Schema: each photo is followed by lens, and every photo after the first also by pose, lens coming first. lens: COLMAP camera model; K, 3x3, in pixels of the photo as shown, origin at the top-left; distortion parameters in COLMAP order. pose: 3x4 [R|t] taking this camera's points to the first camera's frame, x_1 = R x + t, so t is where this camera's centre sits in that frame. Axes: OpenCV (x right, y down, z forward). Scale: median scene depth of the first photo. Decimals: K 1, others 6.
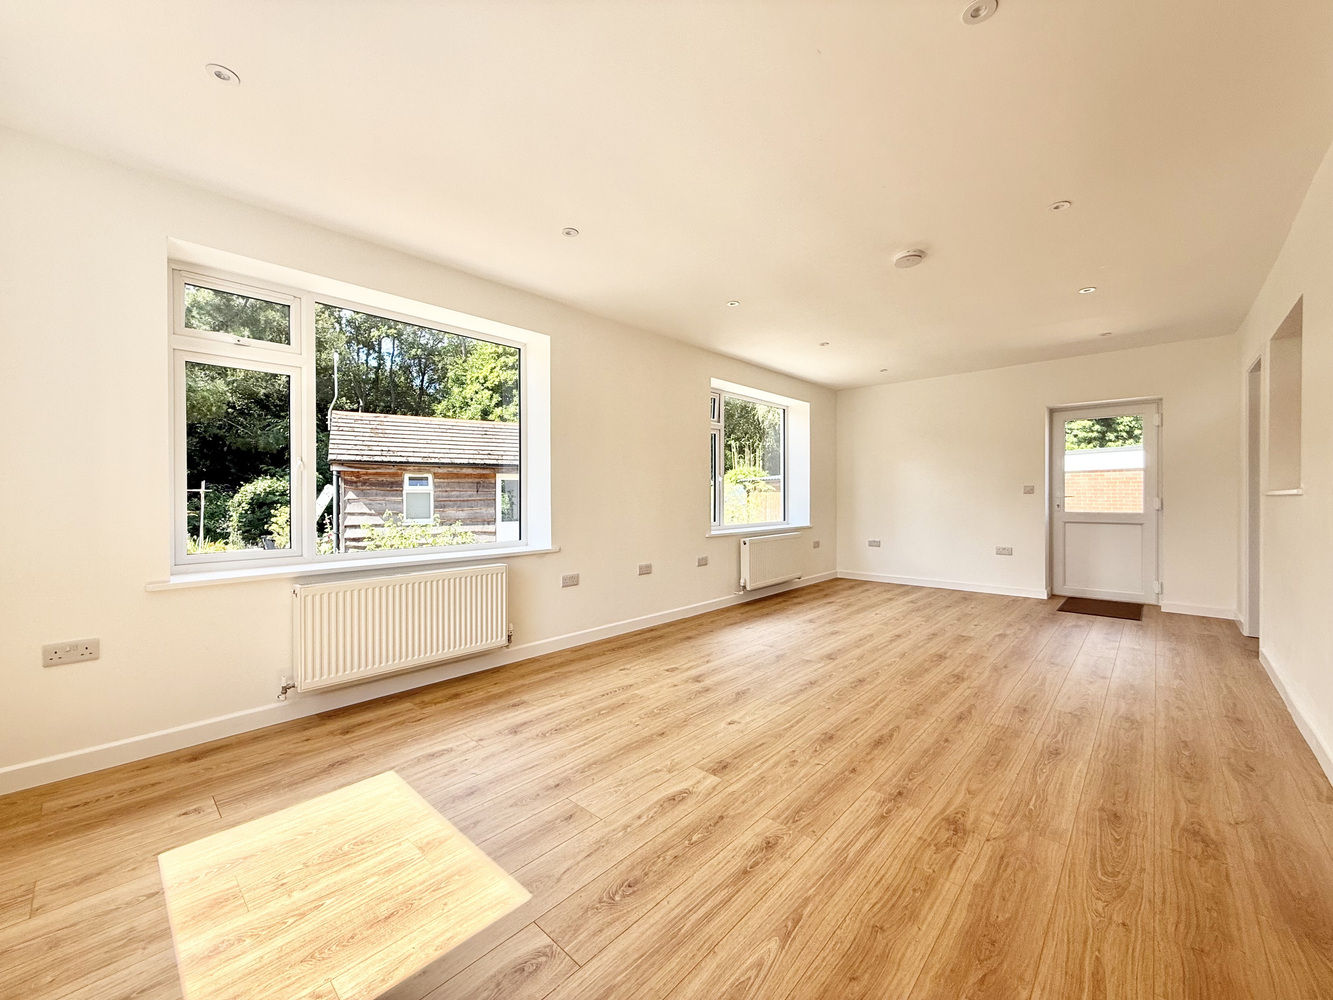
lens RADIAL K [[531.6, 0, 659.9], [0, 531.6, 498.5], [0, 0, 1]] dist [0.000914, 0.000249]
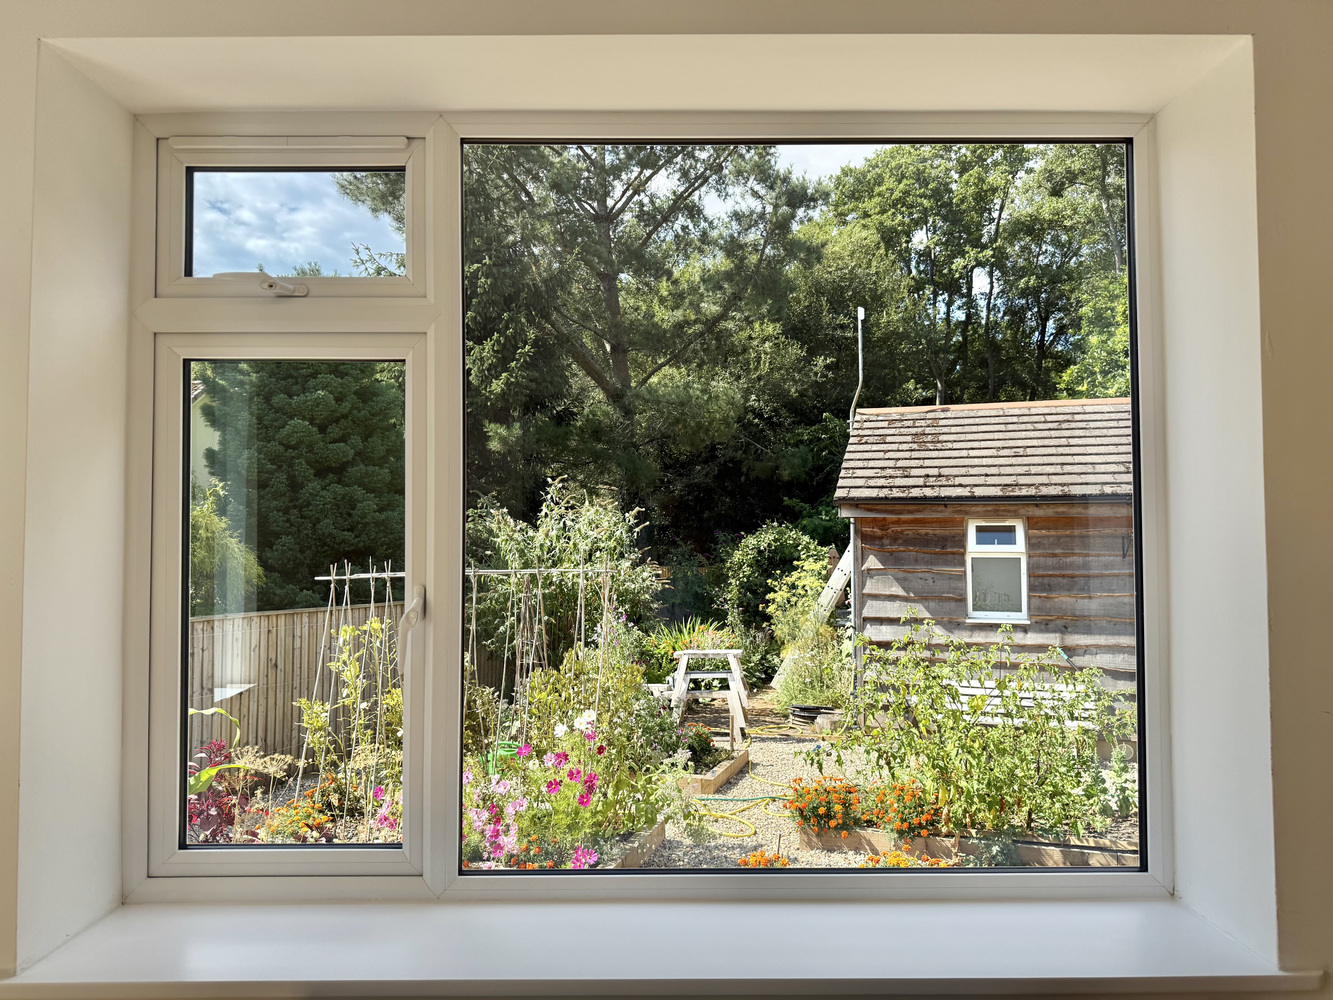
lens RADIAL K [[907.4, 0, 651.0], [0, 907.4, 497.6], [0, 0, 1]] dist [0.000975, 0.001096]
pose [[0.658211, -0.025391, -0.752405, -0.031763], [-0.005202, 0.999254, -0.038272, -0.032052], [0.752815, 0.029105, 0.657588, 0.203096]]
